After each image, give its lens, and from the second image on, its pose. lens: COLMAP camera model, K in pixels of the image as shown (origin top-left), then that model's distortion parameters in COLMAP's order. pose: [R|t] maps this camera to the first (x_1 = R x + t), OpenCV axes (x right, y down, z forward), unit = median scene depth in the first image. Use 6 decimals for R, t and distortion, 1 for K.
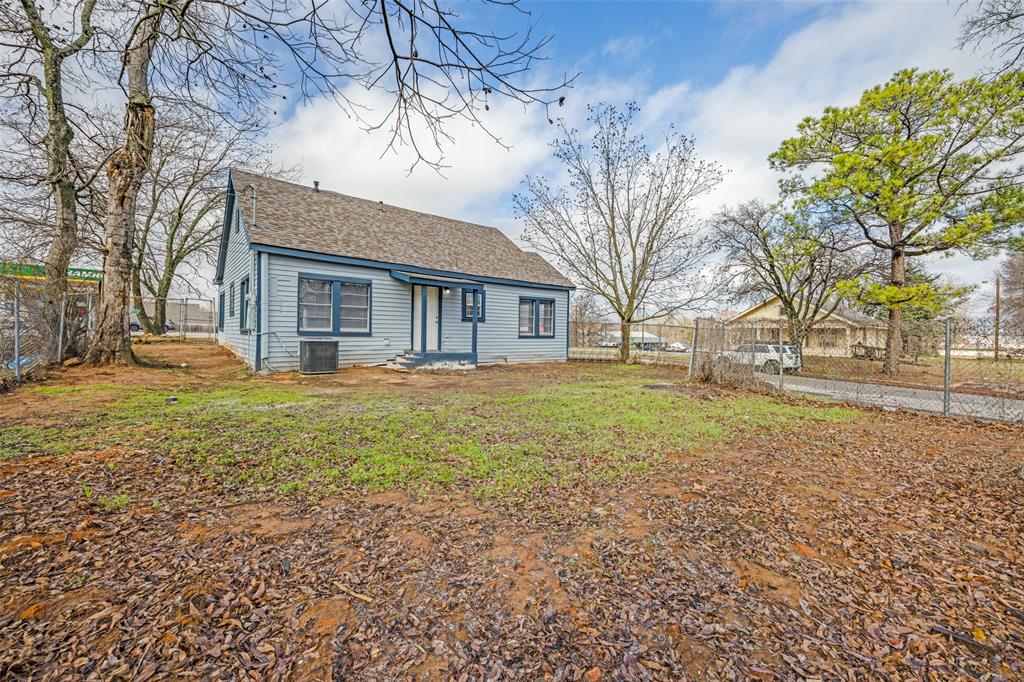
lens RADIAL K [[404.4, 0, 505.2], [0, 404.4, 331.3], [0, 0, 1]] dist [0.001084, 0.000077]
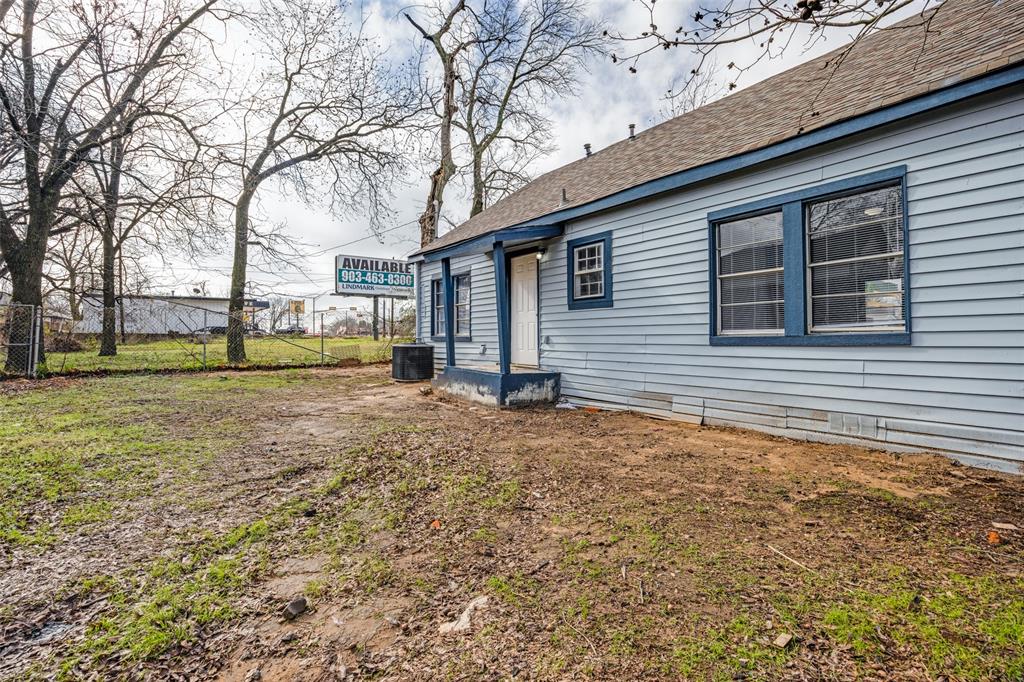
lens RADIAL K [[452.9, 0, 512.0], [0, 452.9, 341.0], [0, 0, 1]] dist [-0.000618, -0.000032]
pose [[-0.007202, -0.014497, -0.999869, 0.484462], [0.001923, 0.999893, -0.014511, 0.023032], [0.999972, -0.002027, -0.007173, 1.046328]]
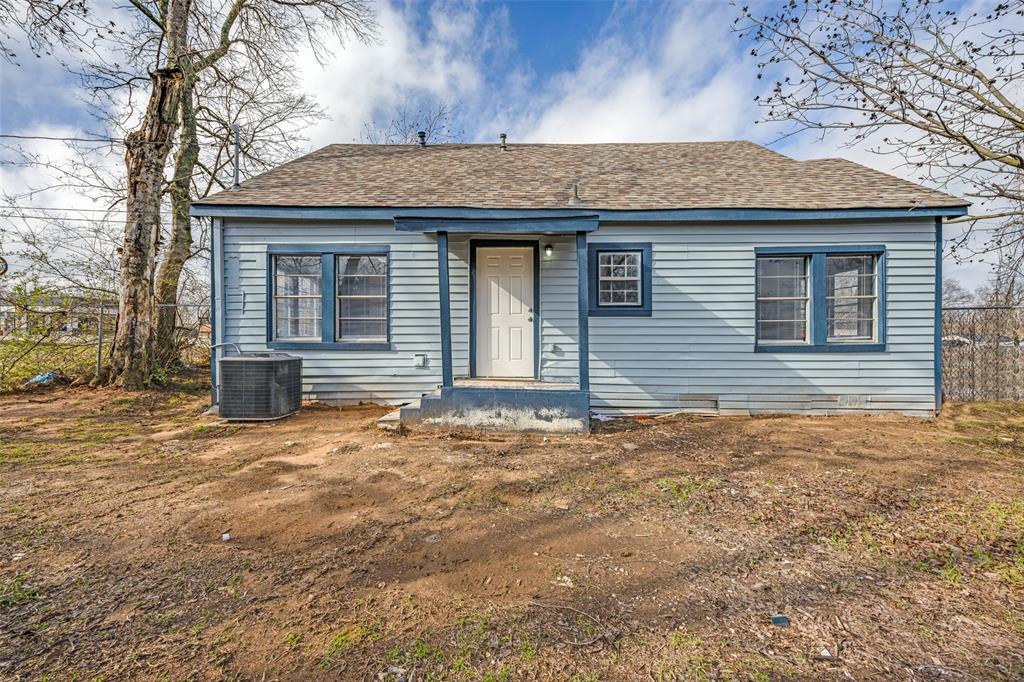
lens RADIAL K [[406.0, 0, 505.3], [0, 406.0, 343.3], [0, 0, 1]] dist [0.005980, 0.000274]
pose [[0.771315, -0.012152, -0.636338, 0.127598], [0.015738, 0.999876, -0.000018, 0.005508], [0.636259, -0.010001, 0.771410, 0.657342]]
